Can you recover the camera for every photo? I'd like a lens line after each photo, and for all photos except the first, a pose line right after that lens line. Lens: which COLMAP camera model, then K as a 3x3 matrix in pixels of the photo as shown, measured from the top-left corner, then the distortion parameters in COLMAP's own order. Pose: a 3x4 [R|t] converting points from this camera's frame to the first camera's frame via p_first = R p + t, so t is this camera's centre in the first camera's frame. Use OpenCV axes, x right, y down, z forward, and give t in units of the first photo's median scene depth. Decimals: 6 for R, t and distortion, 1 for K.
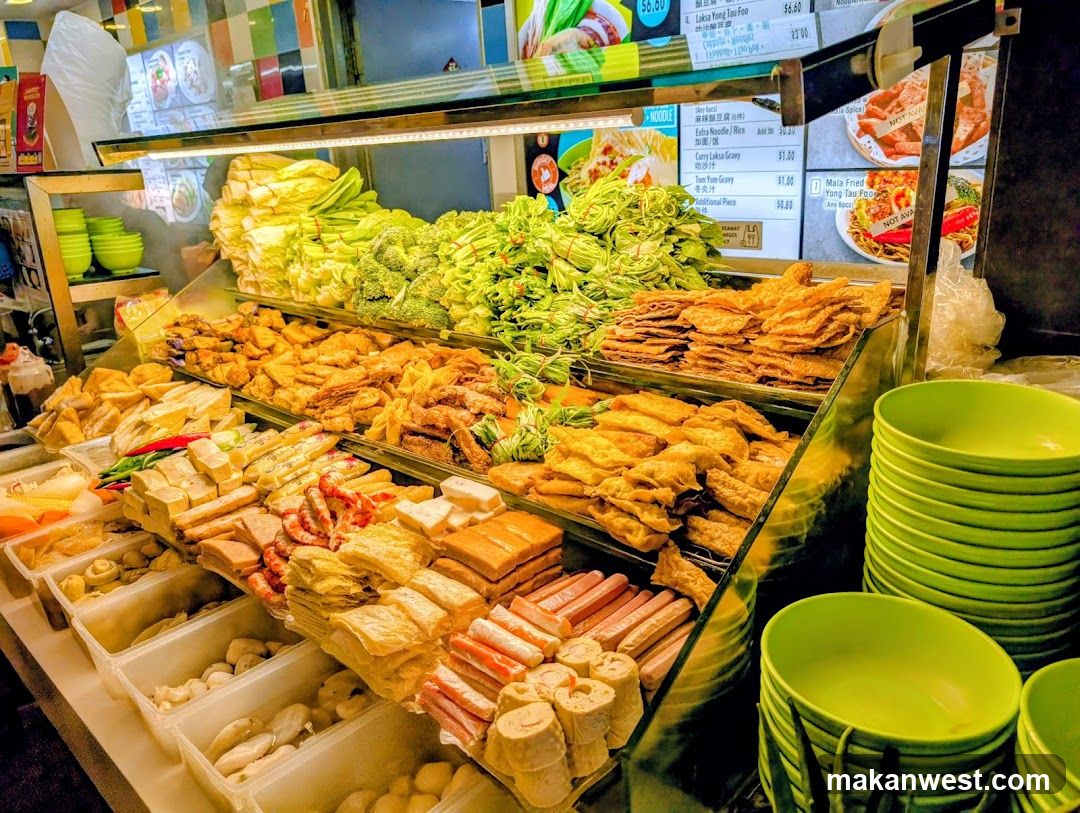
lens RADIAL K [[813.3, 0, 539.6], [0, 813.3, 405.3], [0, 0, 1]] dist [0.009698, 0.005822]
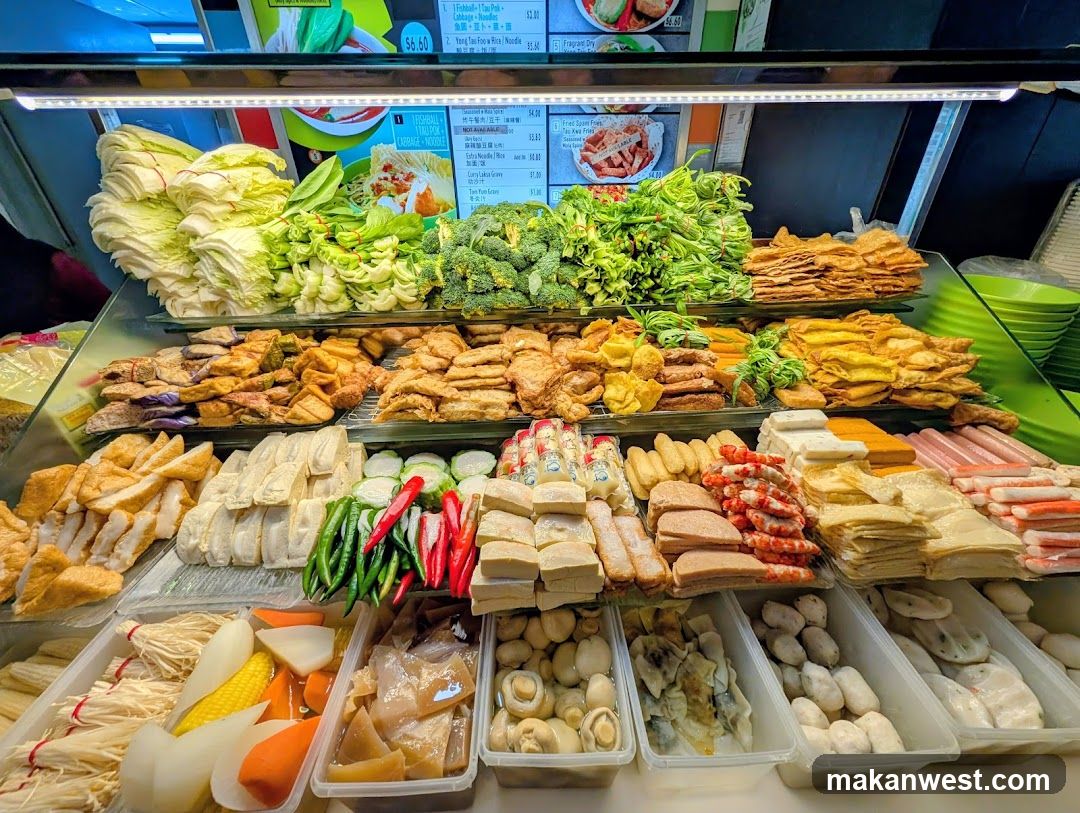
lens RADIAL K [[418.7, 0, 542.8], [0, 418.7, 410.1], [0, 0, 1]] dist [0.006056, 0.000055]
pose [[0.679278, -0.321200, 0.659857, -0.402981], [0.204779, 0.946379, 0.249865, -0.078171], [-0.704731, -0.034603, 0.708630, 0.418753]]
